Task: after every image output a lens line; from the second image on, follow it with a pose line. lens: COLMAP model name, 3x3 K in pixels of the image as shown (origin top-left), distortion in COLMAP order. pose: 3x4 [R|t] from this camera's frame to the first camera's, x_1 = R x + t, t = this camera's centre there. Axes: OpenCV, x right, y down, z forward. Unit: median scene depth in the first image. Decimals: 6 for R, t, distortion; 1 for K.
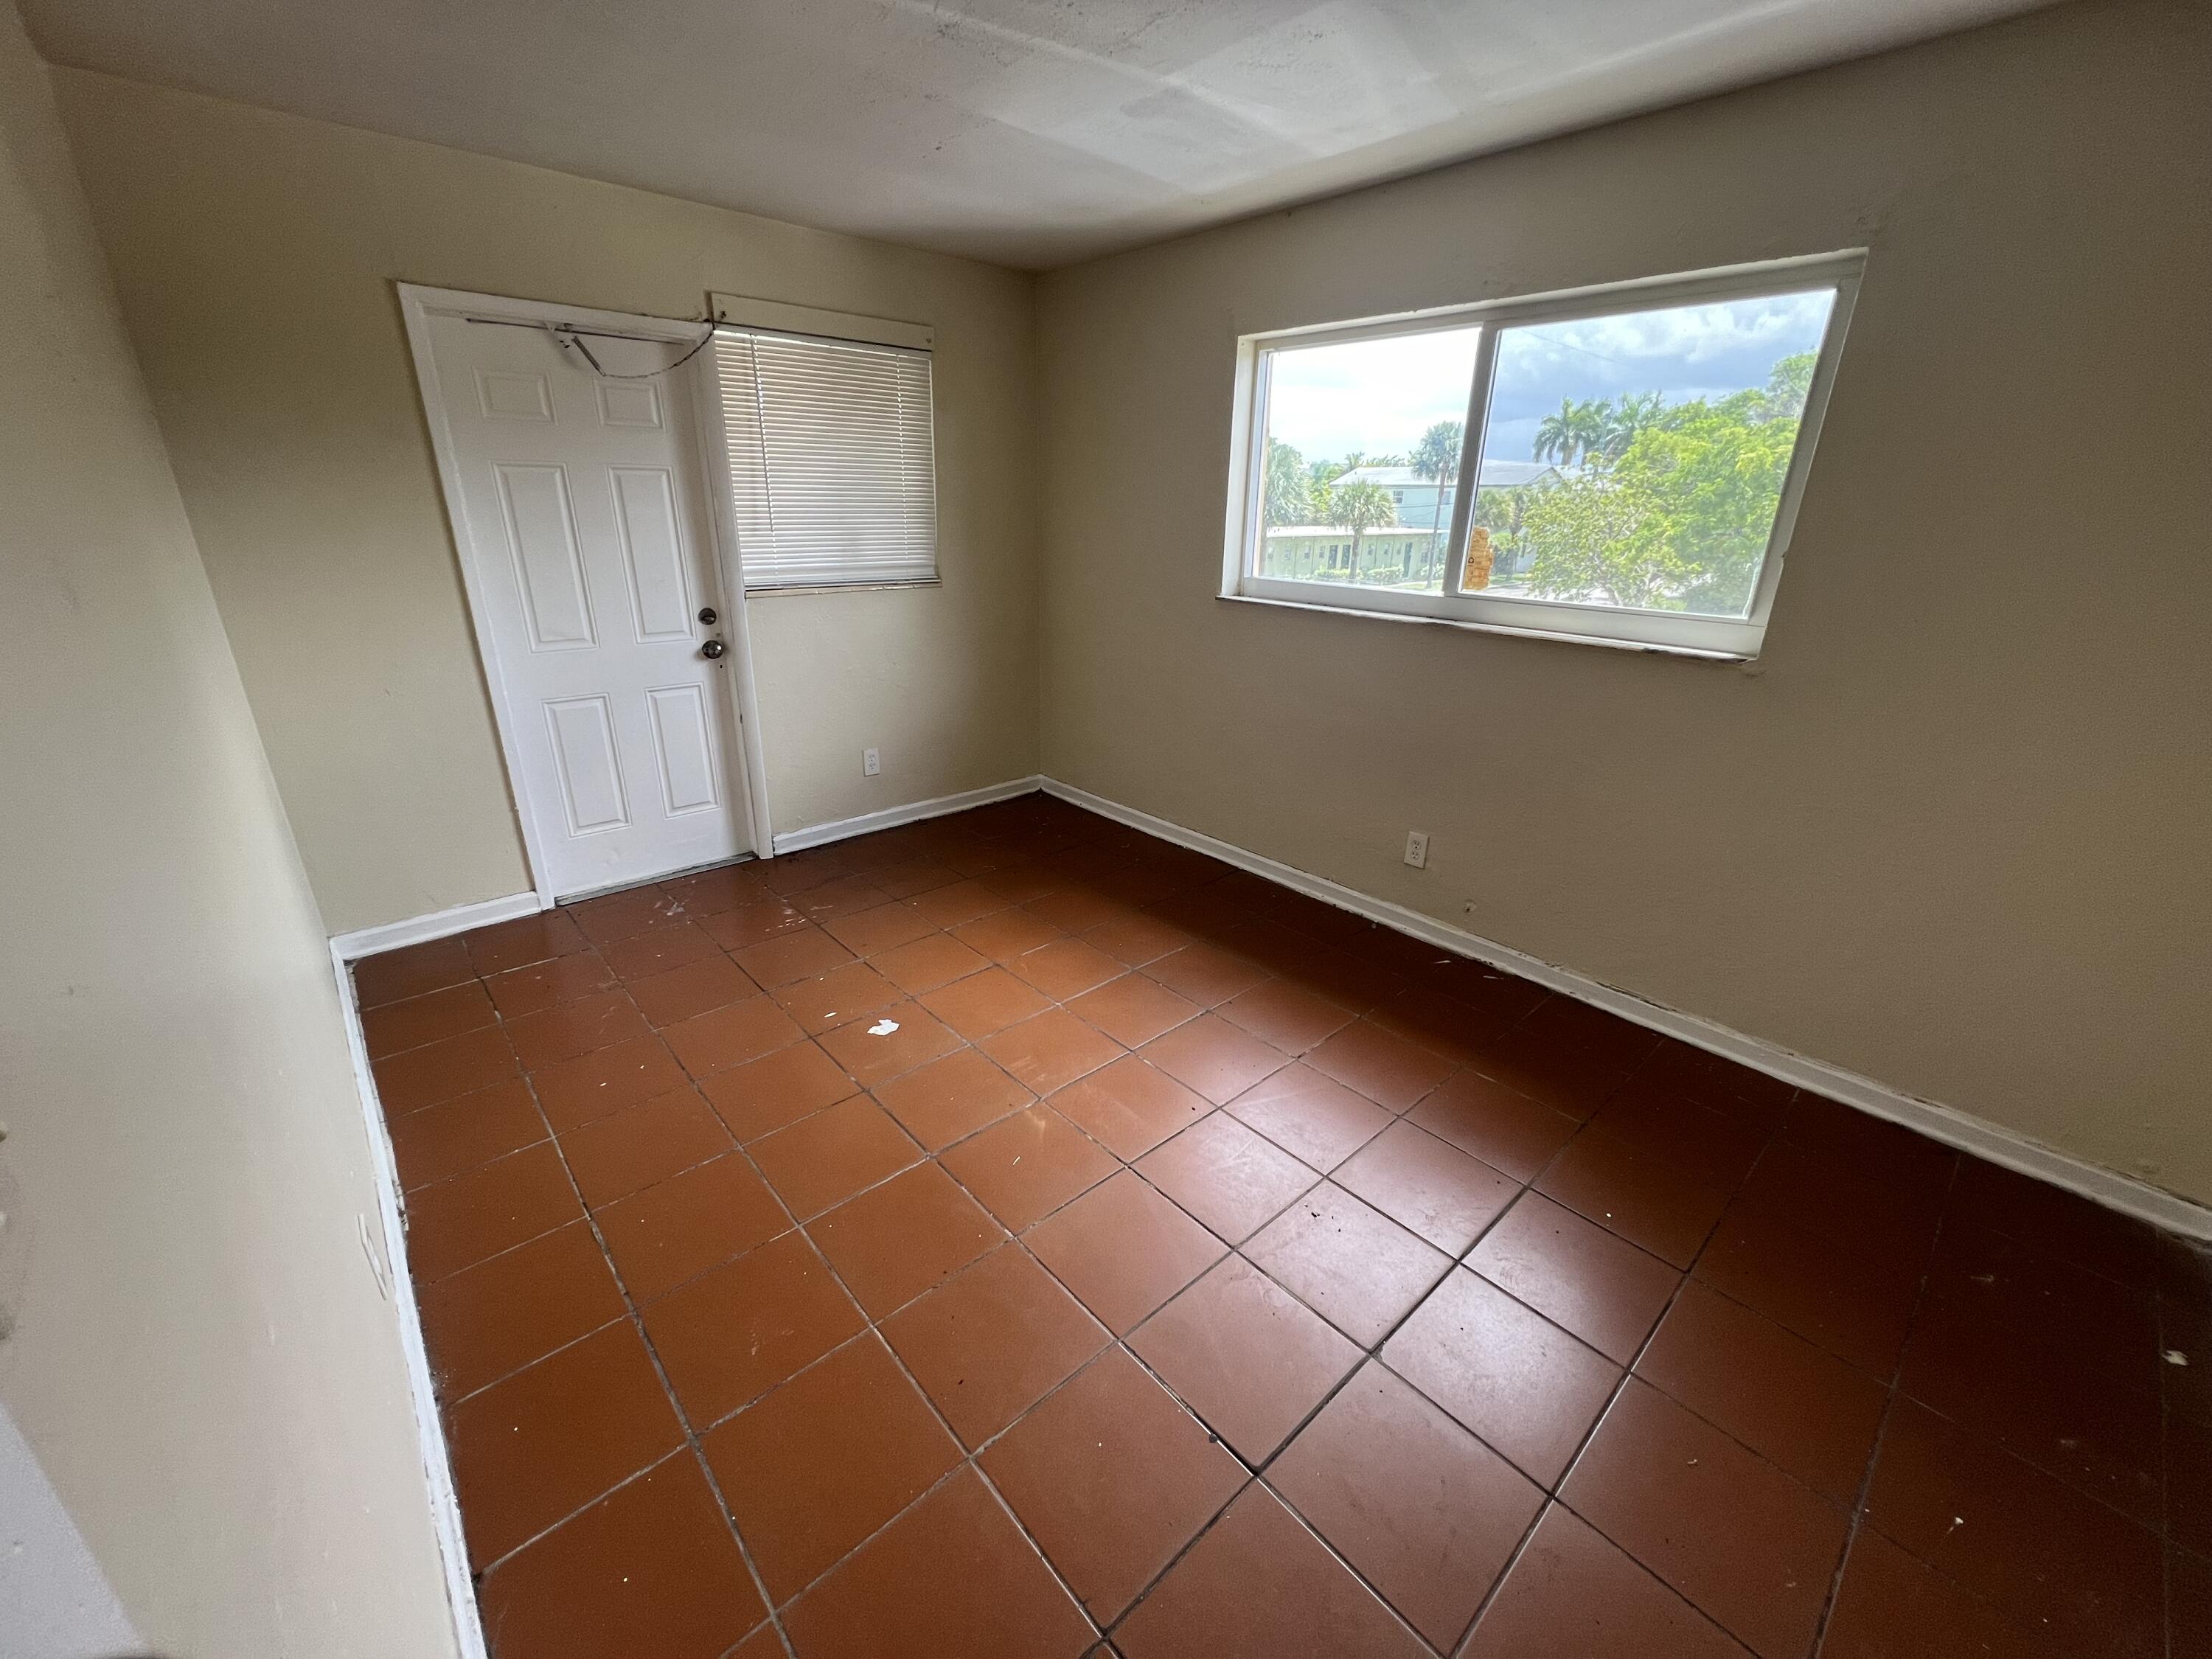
lens RADIAL K [[906.1, 0, 1106.0], [0, 906.1, 829.5], [0, 0, 1]] dist [0.000470, -0.000028]
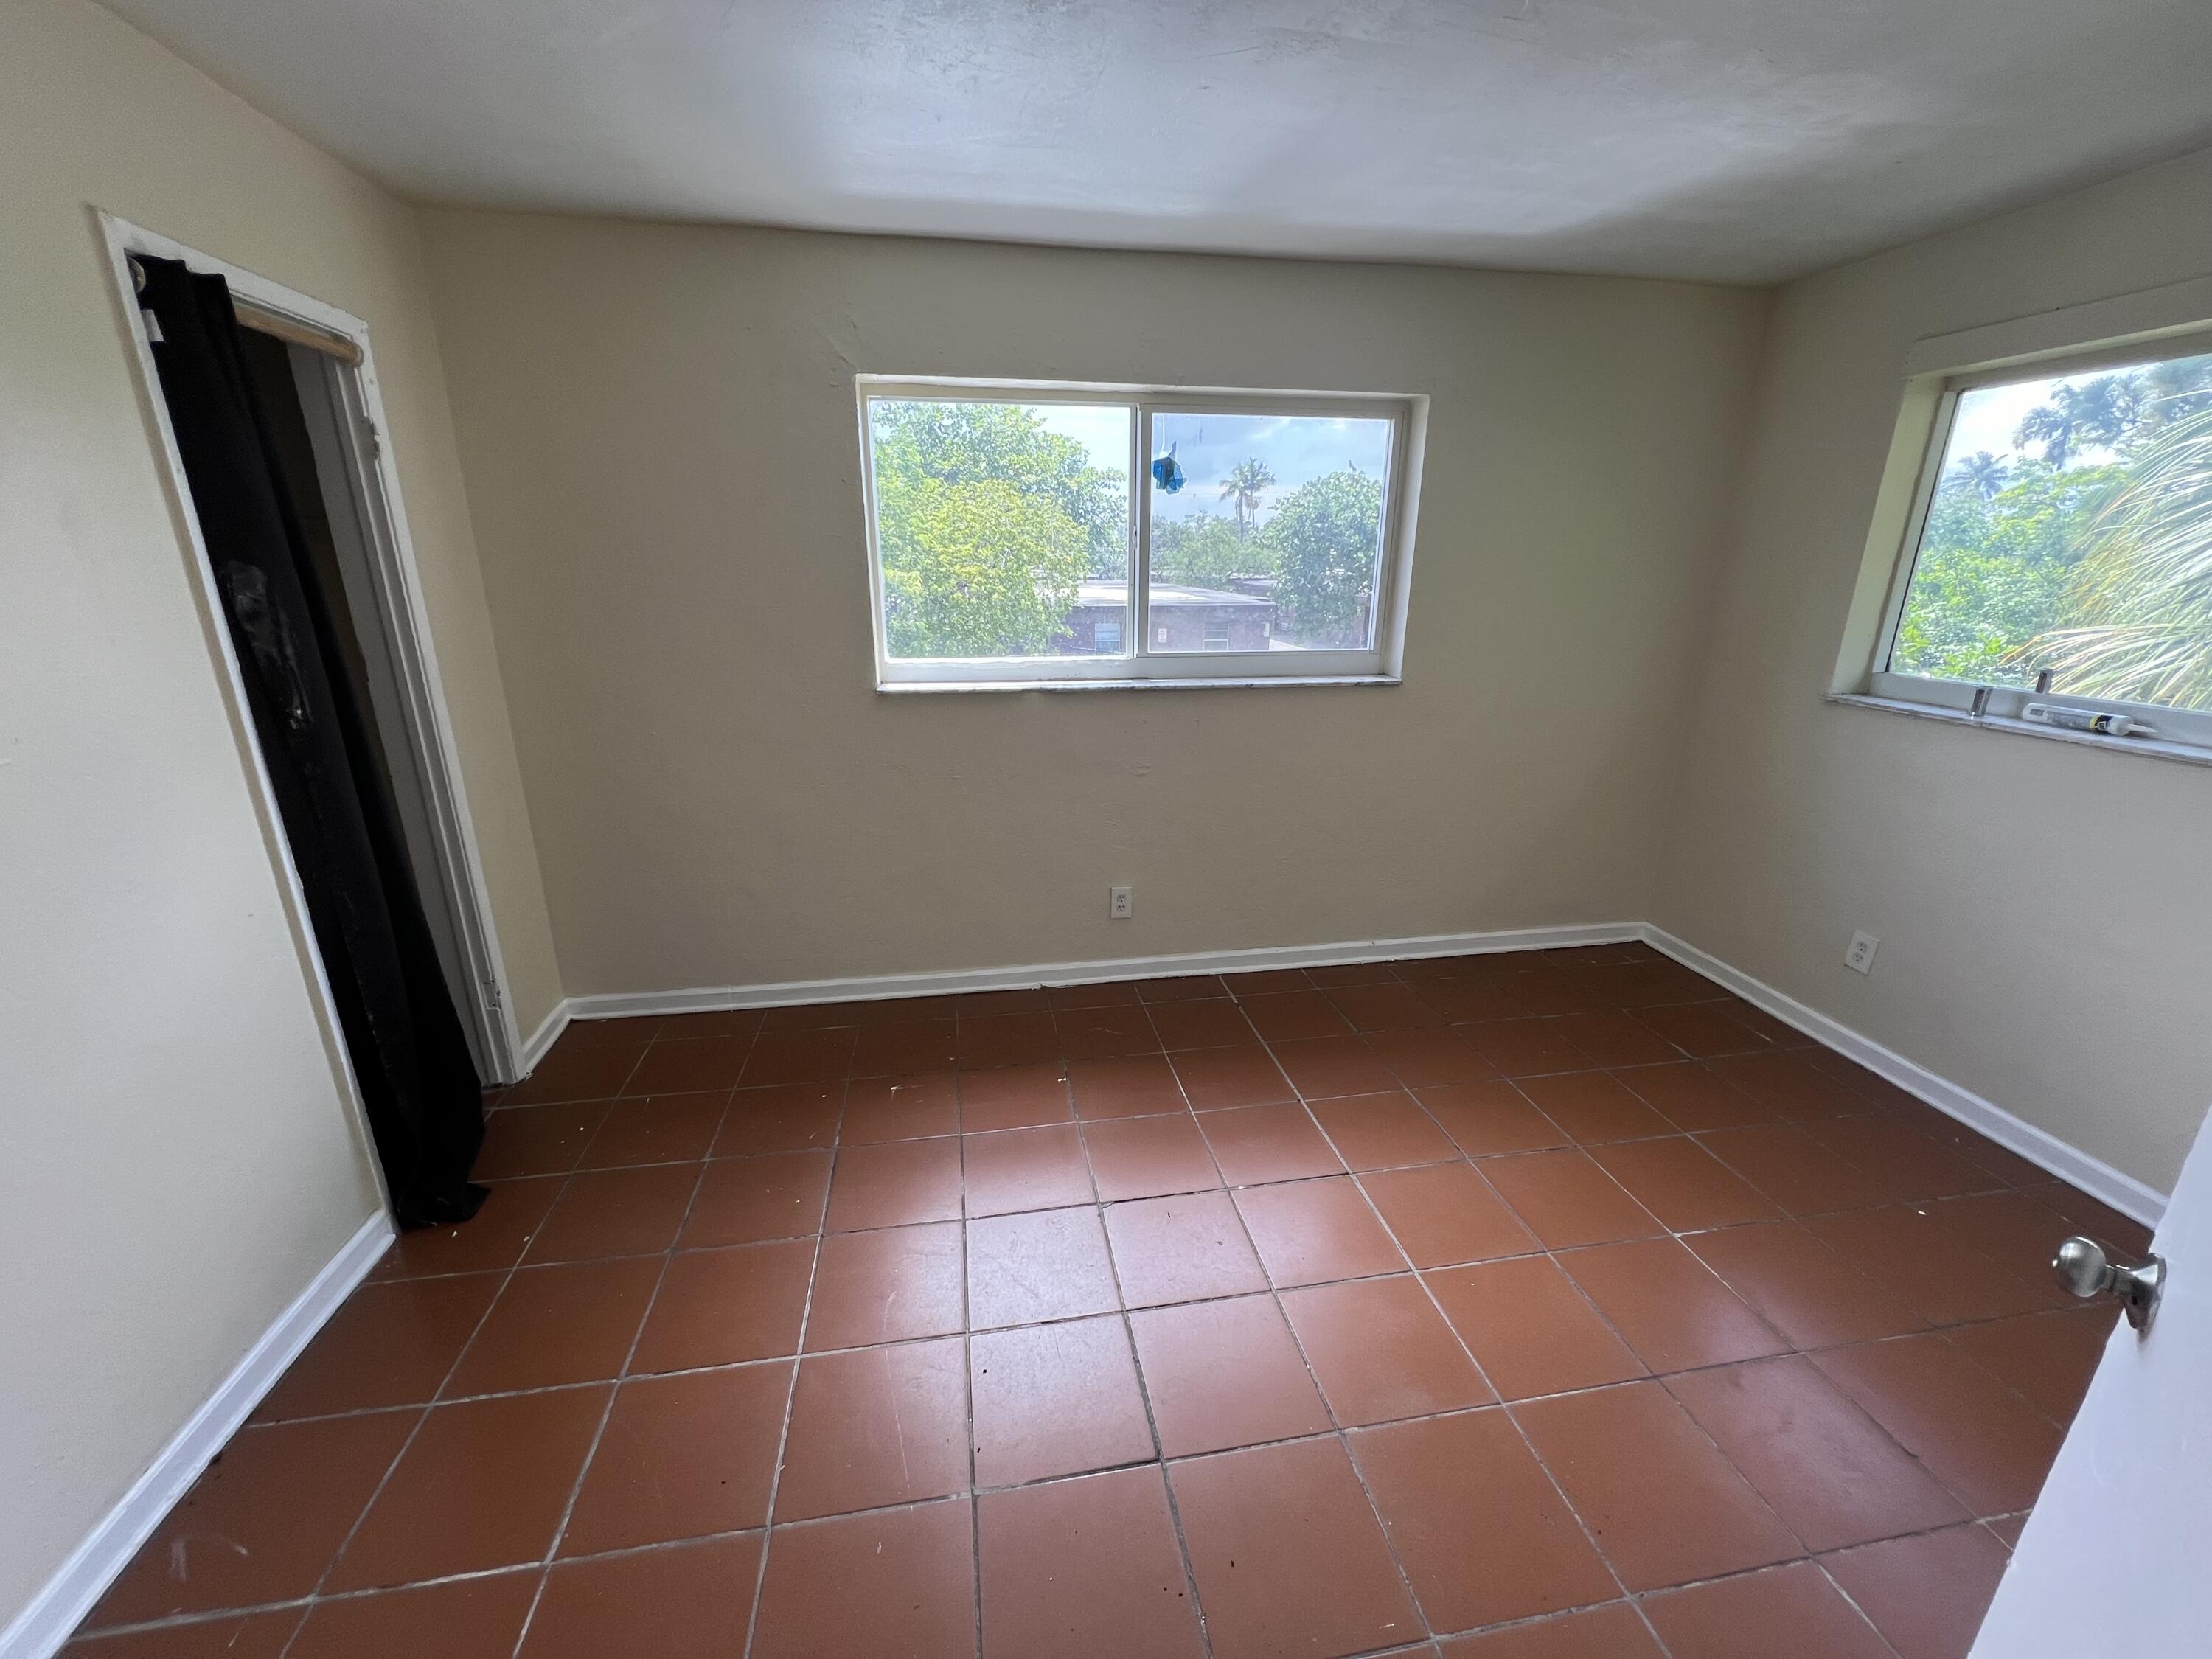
lens RADIAL K [[871.2, 0, 1106.0], [0, 871.2, 829.5], [0, 0, 1]] dist [0.000490, 0.000026]
pose [[0.550240, -0.271606, 0.789598, -0.546040], [0.303033, 0.946104, 0.114269, -0.219411], [-0.778079, 0.176399, 0.602890, 0.508090]]
